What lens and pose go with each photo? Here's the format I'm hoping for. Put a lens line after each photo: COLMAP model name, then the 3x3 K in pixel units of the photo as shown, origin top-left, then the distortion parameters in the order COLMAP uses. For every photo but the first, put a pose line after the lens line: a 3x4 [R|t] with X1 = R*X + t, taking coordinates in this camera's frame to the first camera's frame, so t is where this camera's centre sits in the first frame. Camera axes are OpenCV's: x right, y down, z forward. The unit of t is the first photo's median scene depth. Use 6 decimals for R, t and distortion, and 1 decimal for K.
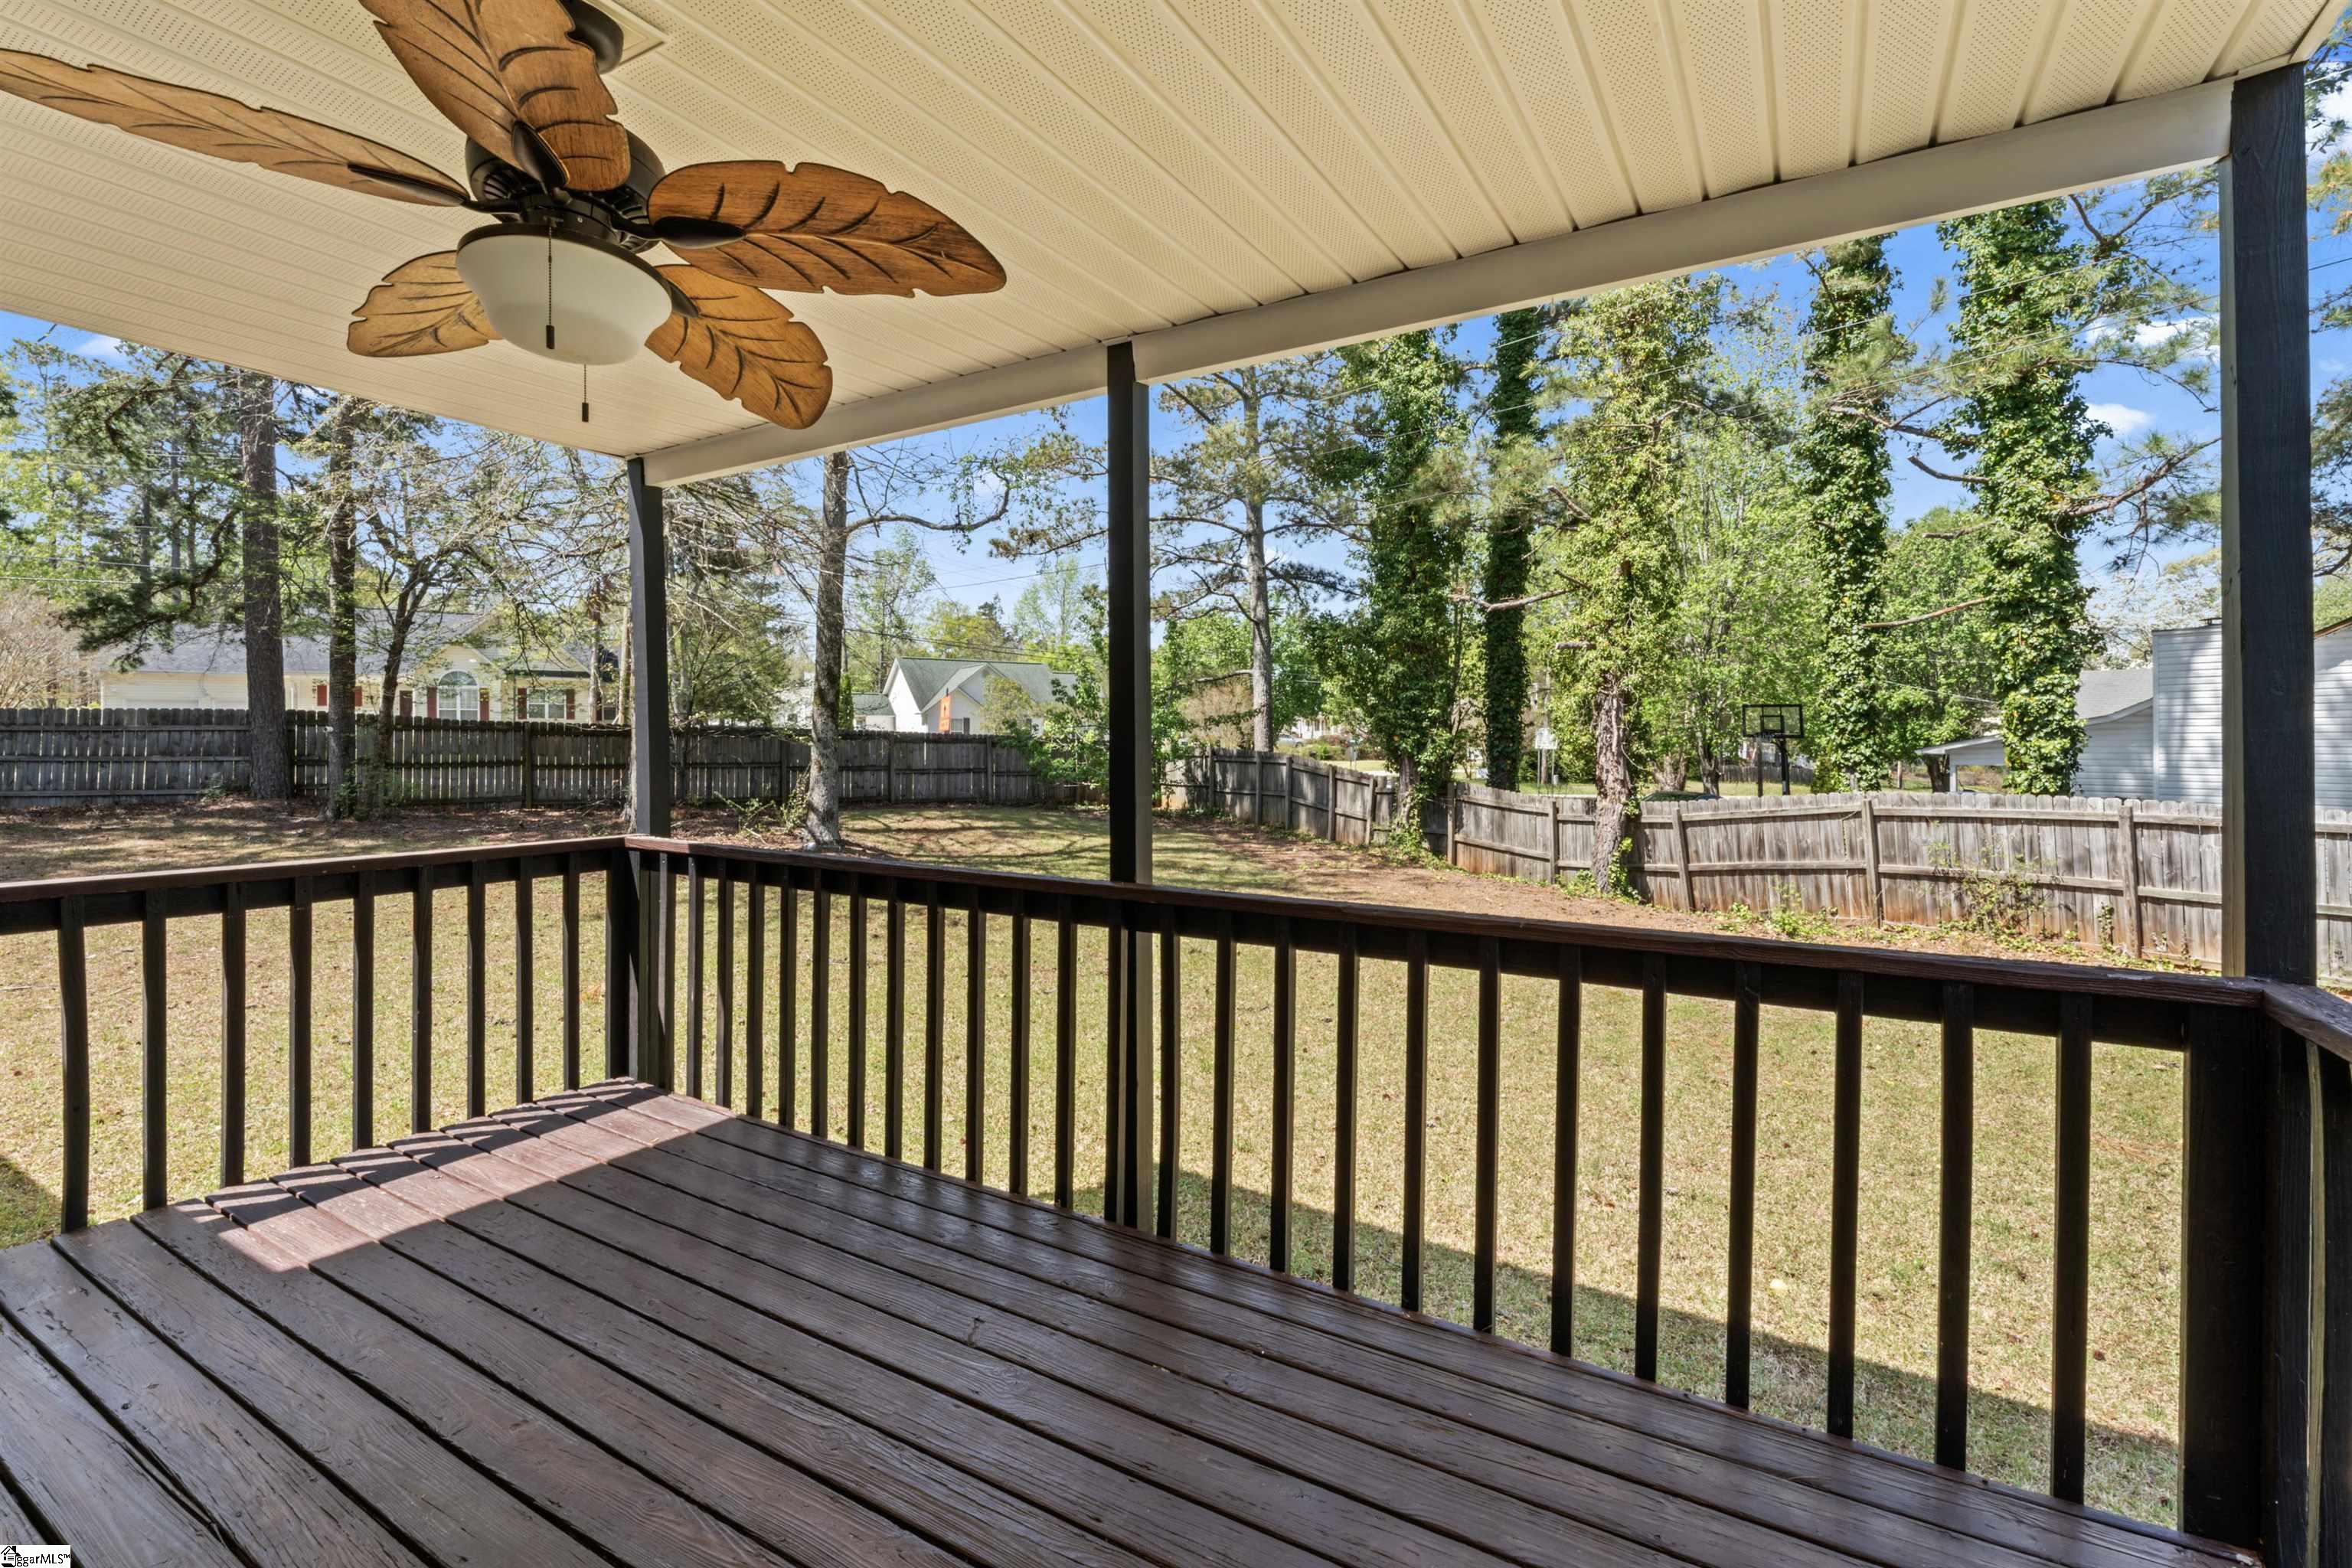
lens RADIAL K [[1029.0, 0, 1105.6], [0, 1029.0, 747.5], [0, 0, 1]] dist [0.001318, -0.000159]
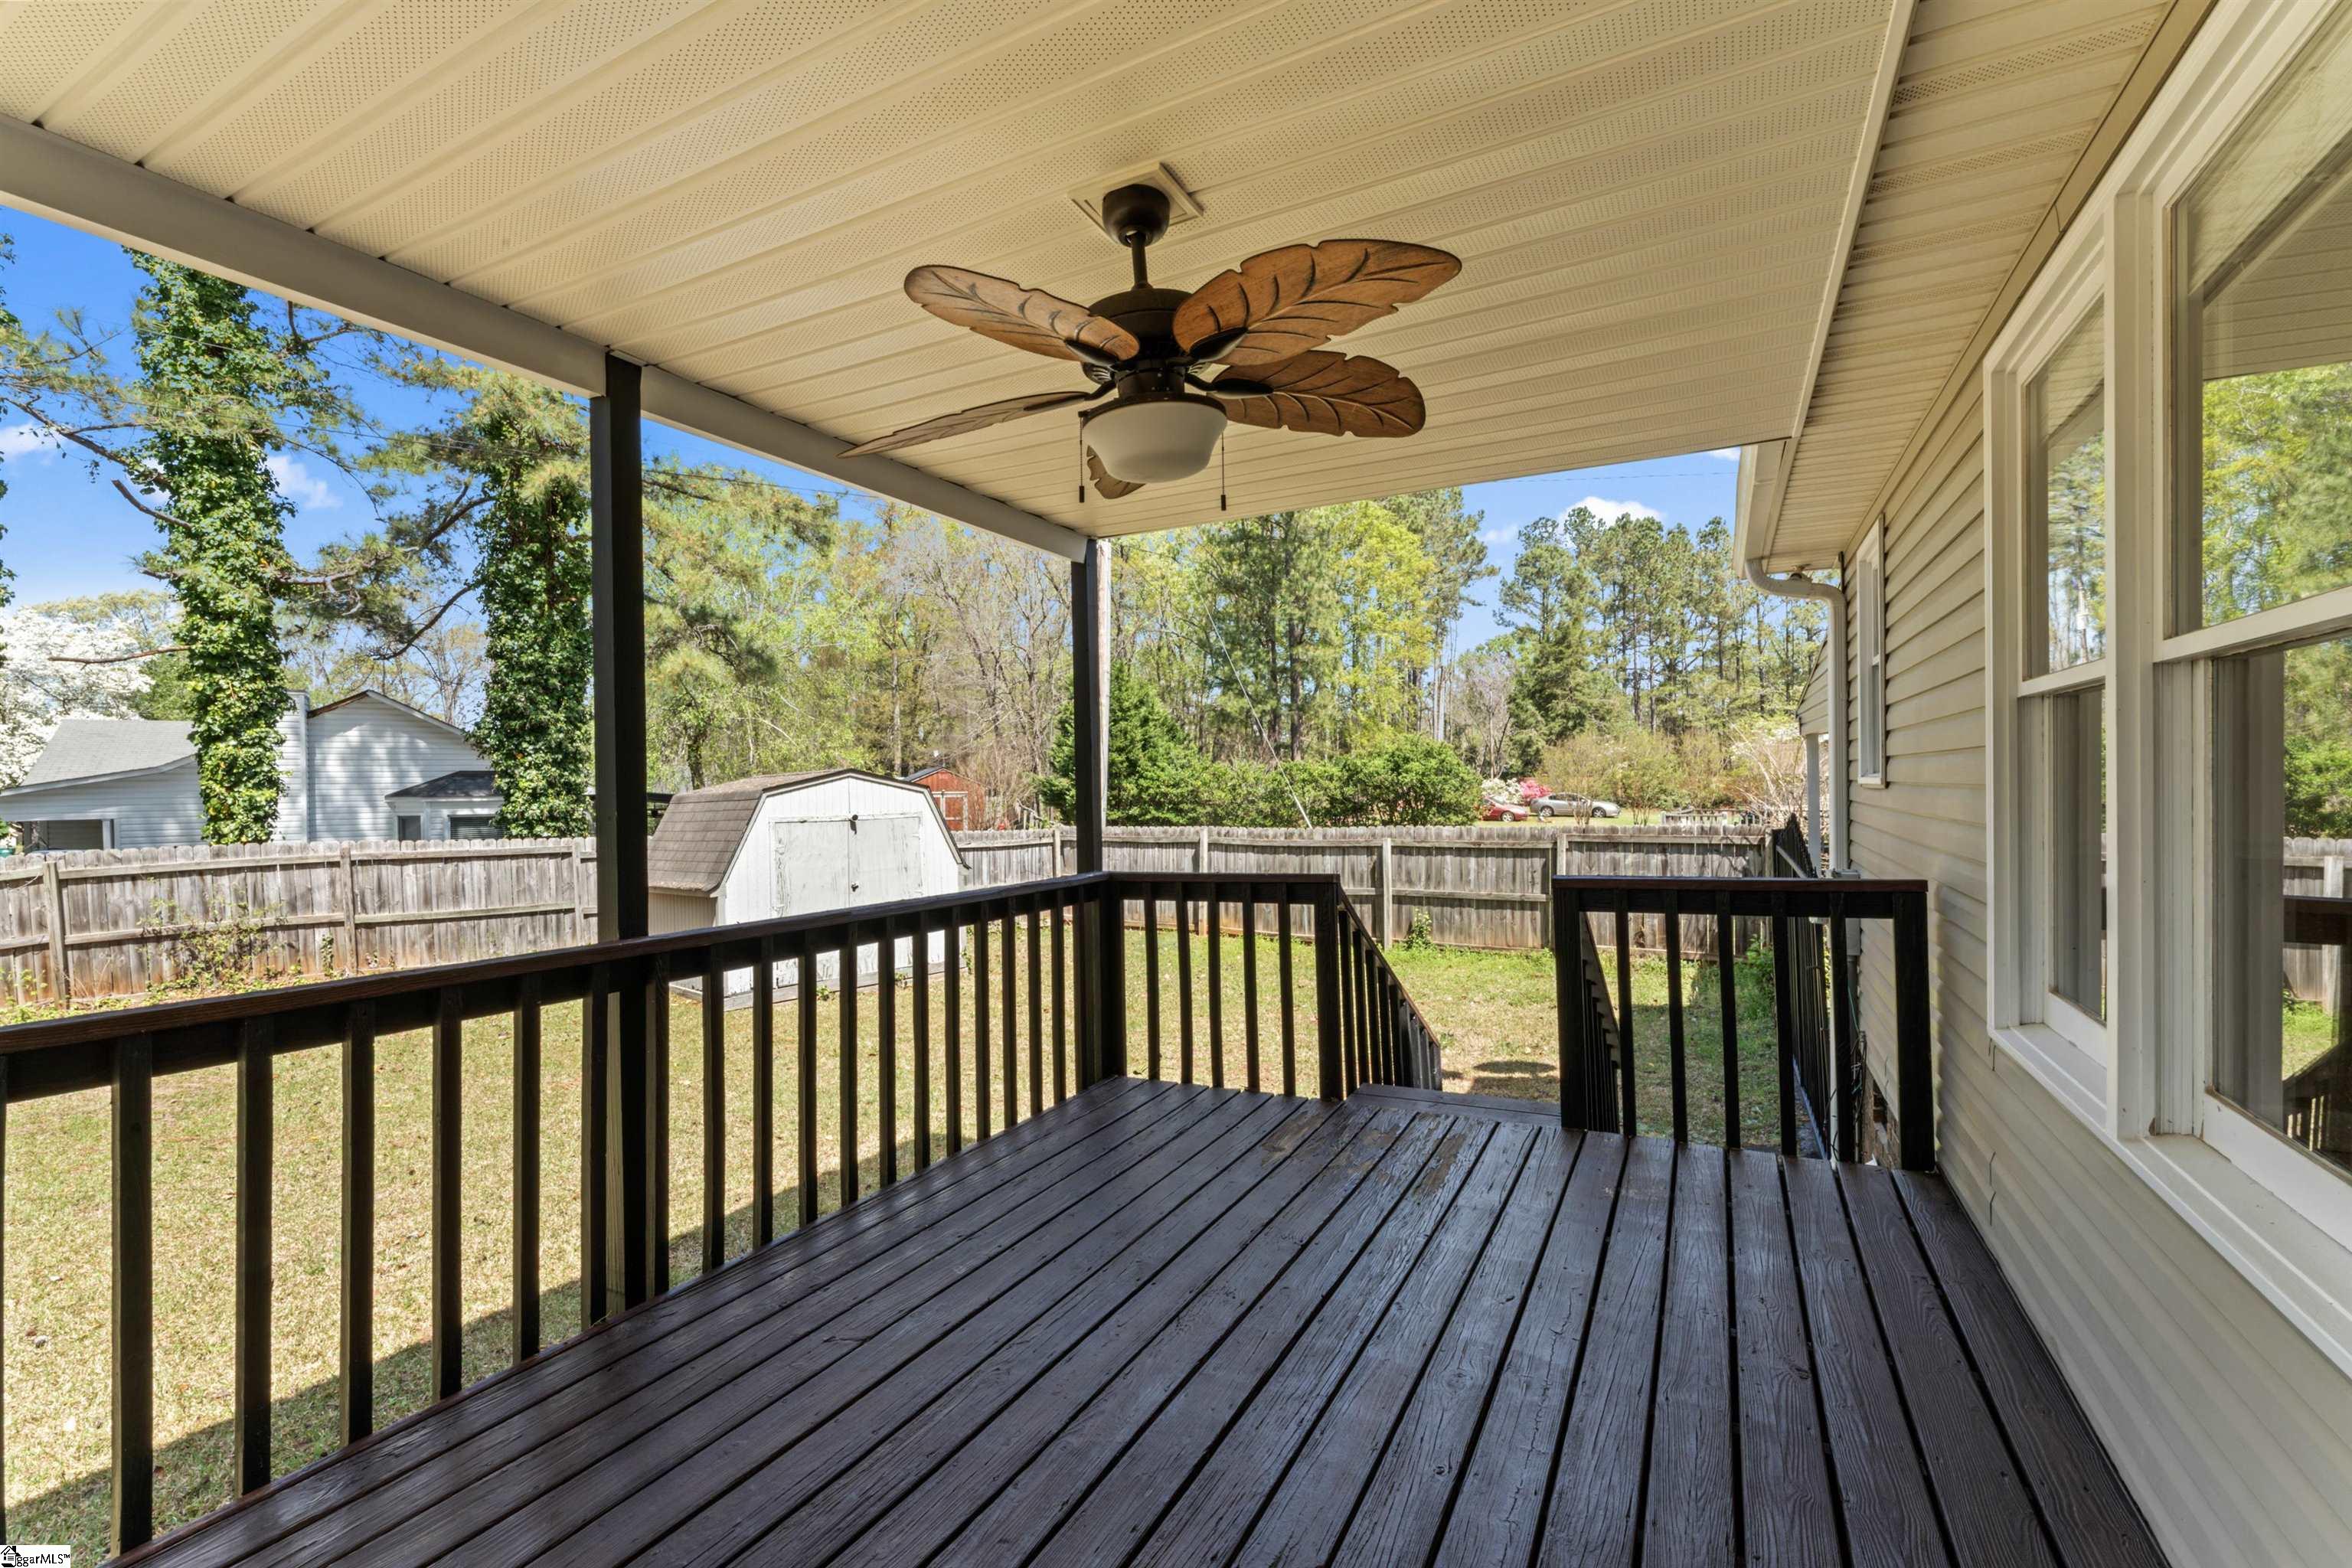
lens RADIAL K [[1029.0, 0, 1206.0], [0, 1029.0, 787.8], [0, 0, 1]] dist [0.001318, -0.000159]
pose [[-0.076260, -0.004929, 0.997076, -0.204103], [0.016567, 0.999843, 0.006210, -0.000390], [-0.996950, 0.016992, -0.076166, 0.117055]]
